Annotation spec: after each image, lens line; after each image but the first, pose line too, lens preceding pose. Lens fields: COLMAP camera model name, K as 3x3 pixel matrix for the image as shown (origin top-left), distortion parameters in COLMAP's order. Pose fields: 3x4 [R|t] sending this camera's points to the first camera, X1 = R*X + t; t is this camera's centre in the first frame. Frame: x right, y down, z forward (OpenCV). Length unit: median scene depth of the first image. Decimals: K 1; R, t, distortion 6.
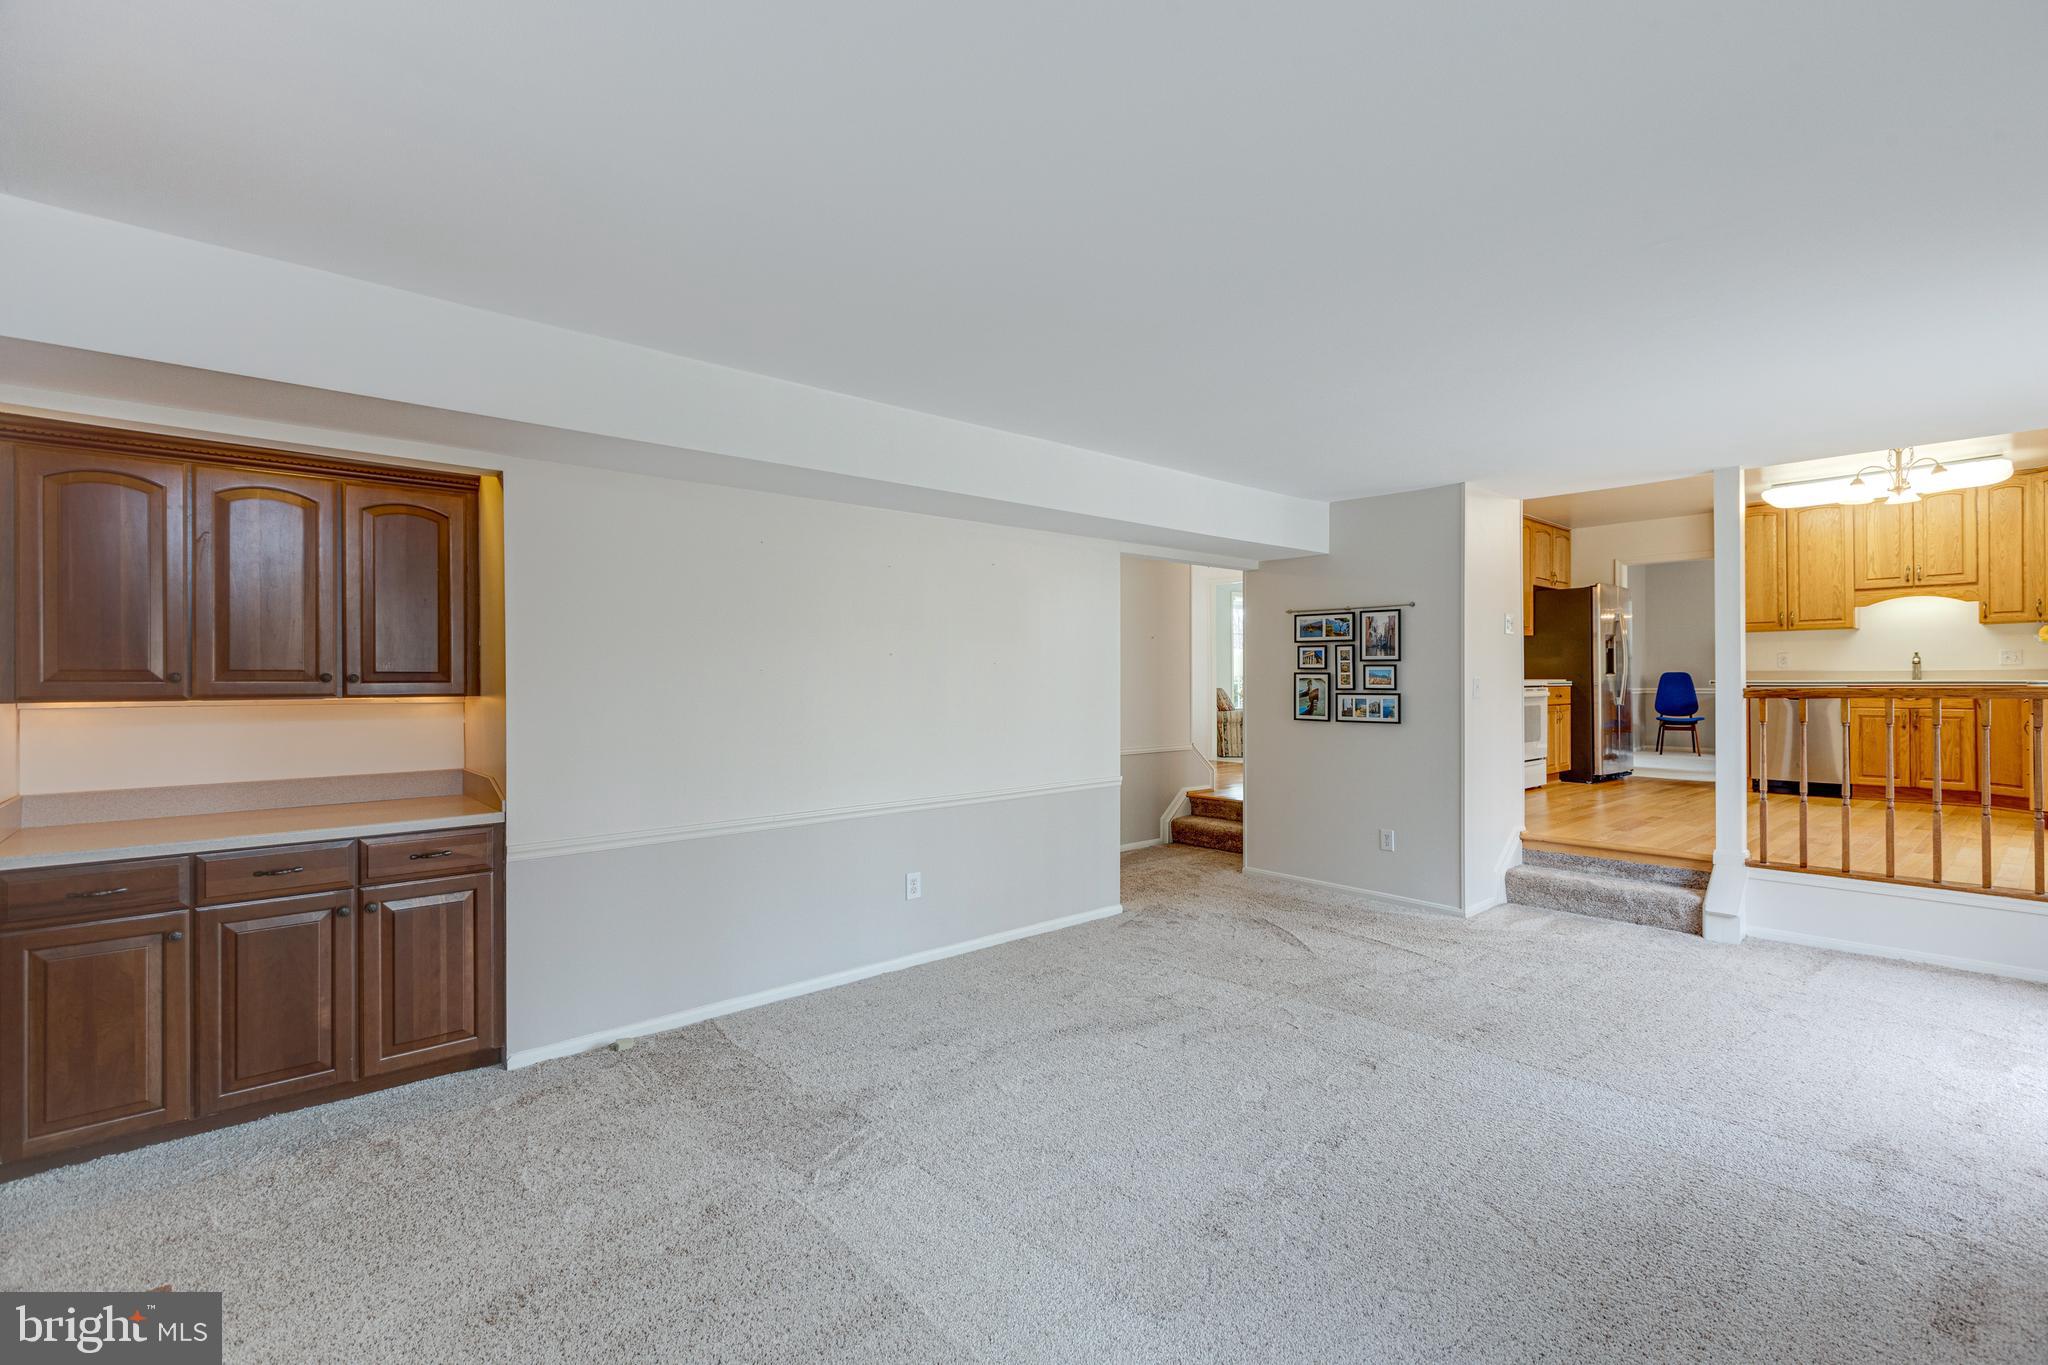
lens RADIAL K [[909.2, 0, 1022.9], [0, 909.2, 676.2], [0, 0, 1]] dist [0.001544, -0.002304]
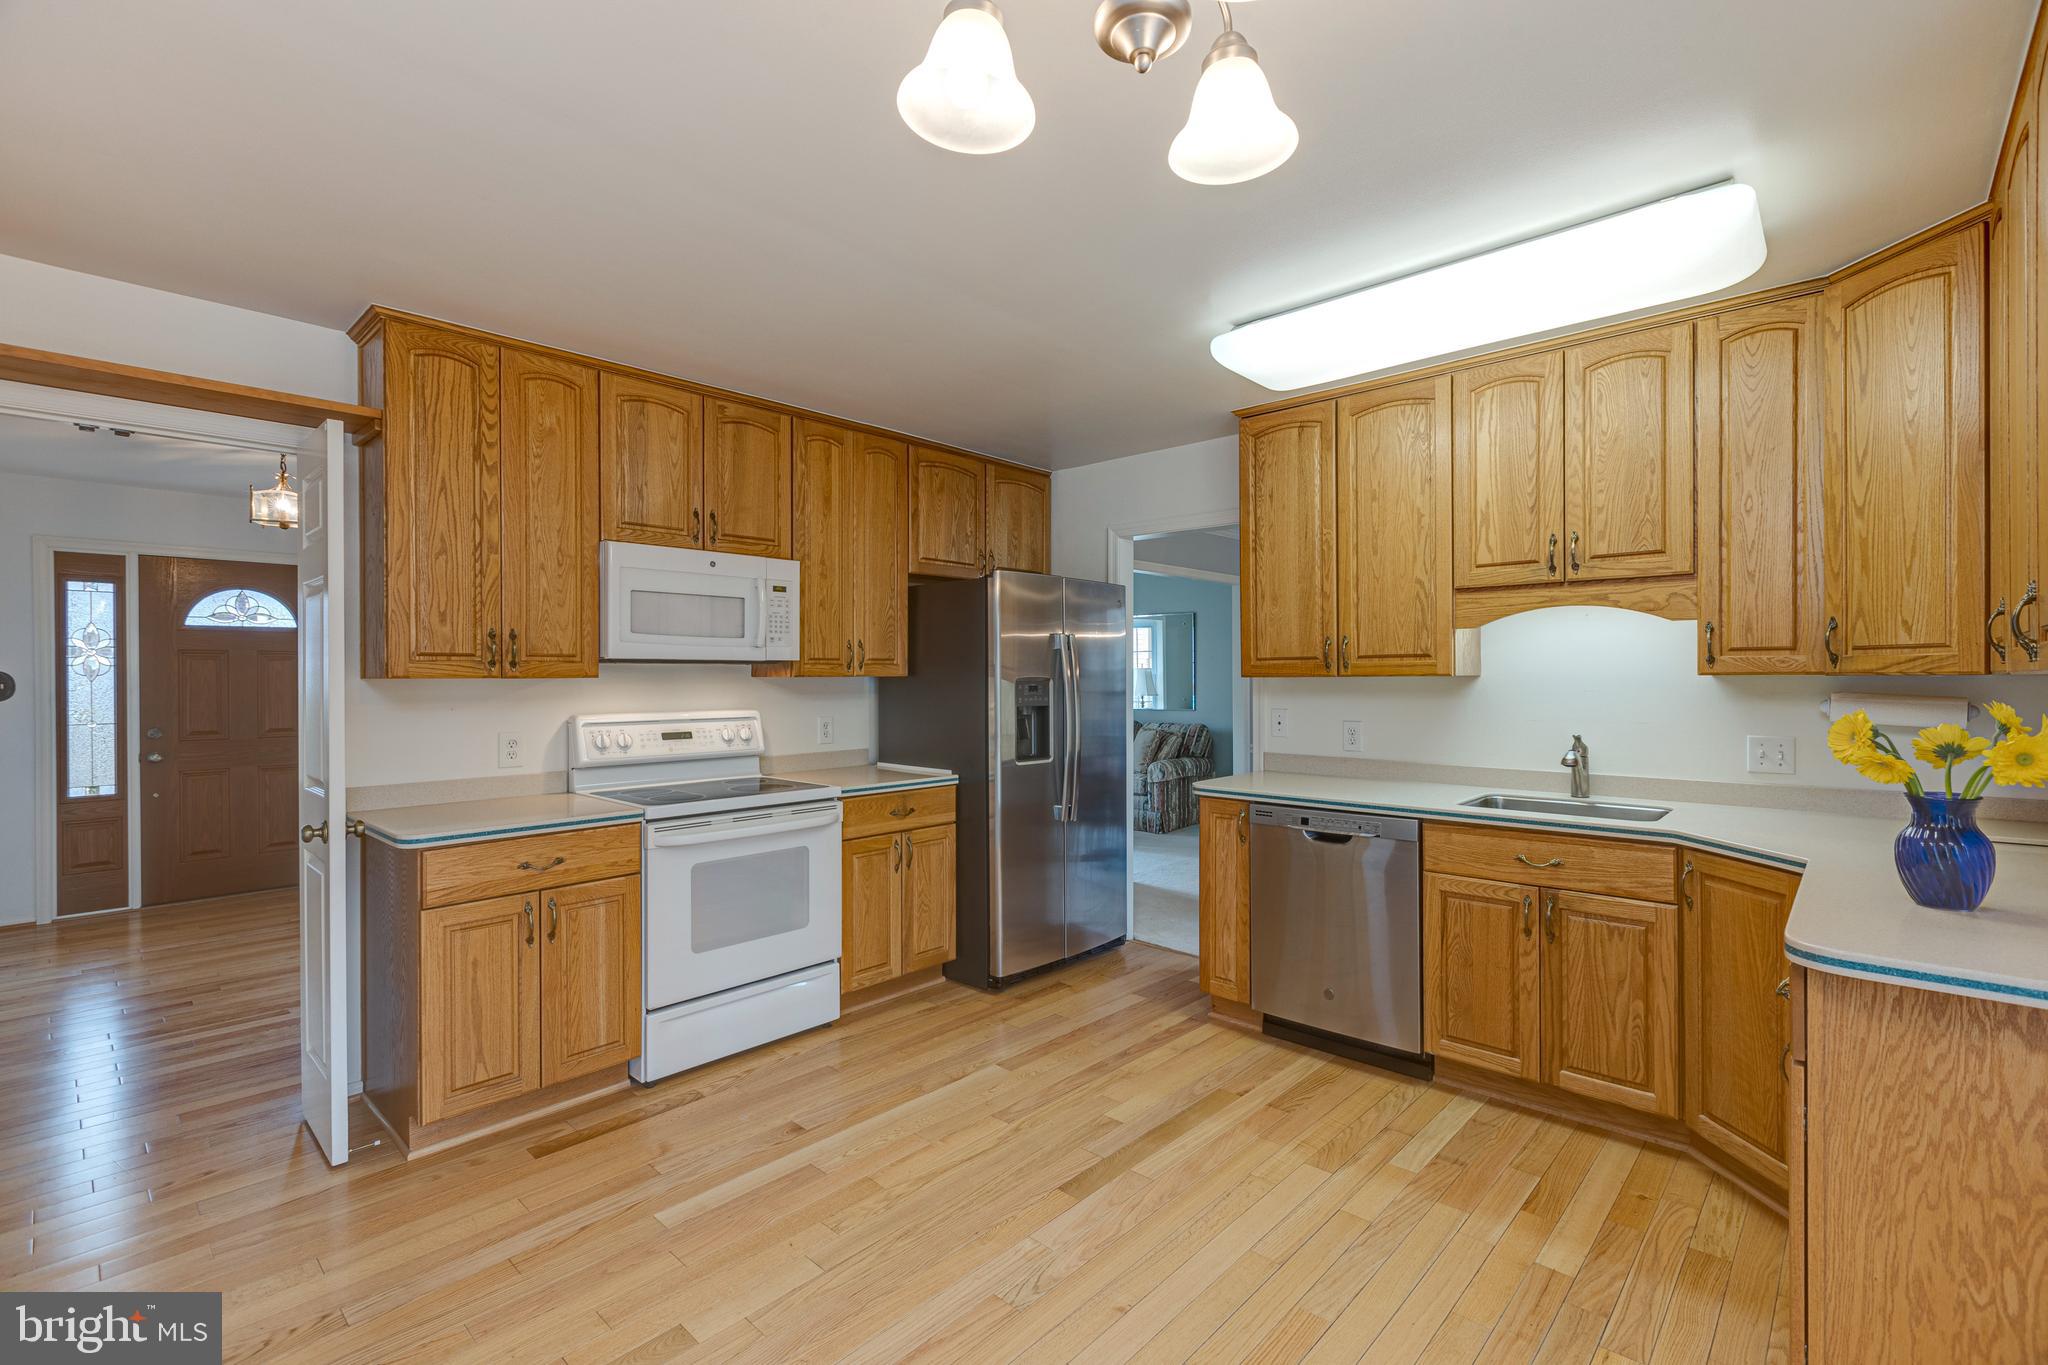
lens RADIAL K [[909.2, 0, 1018.7], [0, 909.2, 677.8], [0, 0, 1]] dist [0.001544, -0.002304]
pose [[0.994012, 0.001884, 0.109259, 0.706958], [-0.002312, 0.999990, 0.003793, -0.057622], [-0.109250, -0.004022, 0.994006, 0.629997]]
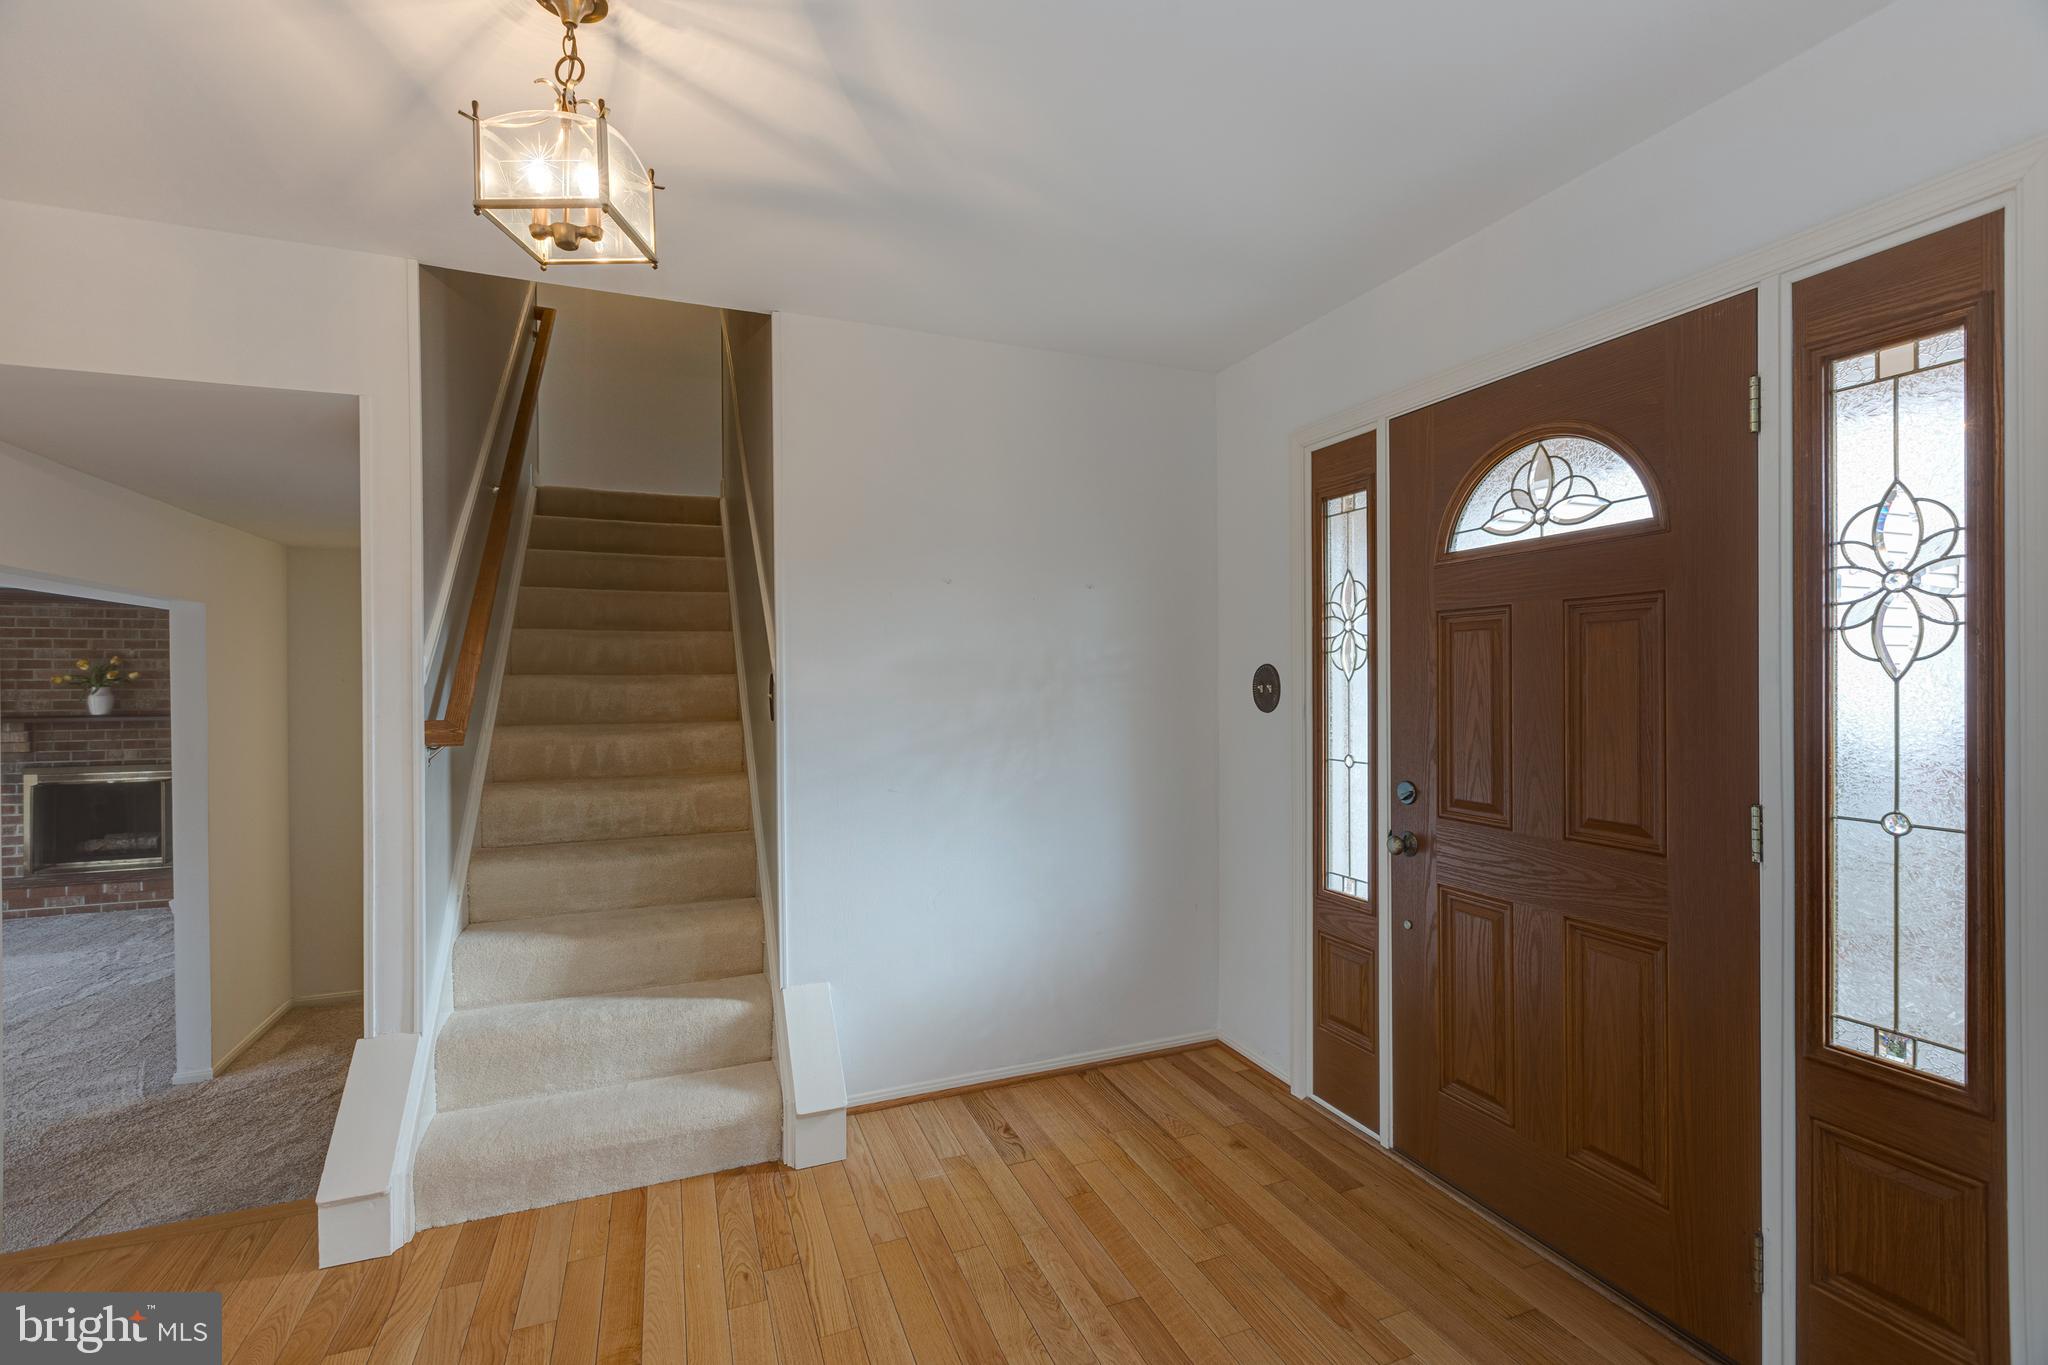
lens RADIAL K [[909.2, 0, 1039.5], [0, 909.2, 676.1], [0, 0, 1]] dist [0.001544, -0.002304]
pose [[-0.320301, 0.003089, -0.947311, 0.448045], [0.006950, 0.999975, 0.000911, -0.053610], [0.947290, -0.006292, -0.320314, 1.466499]]
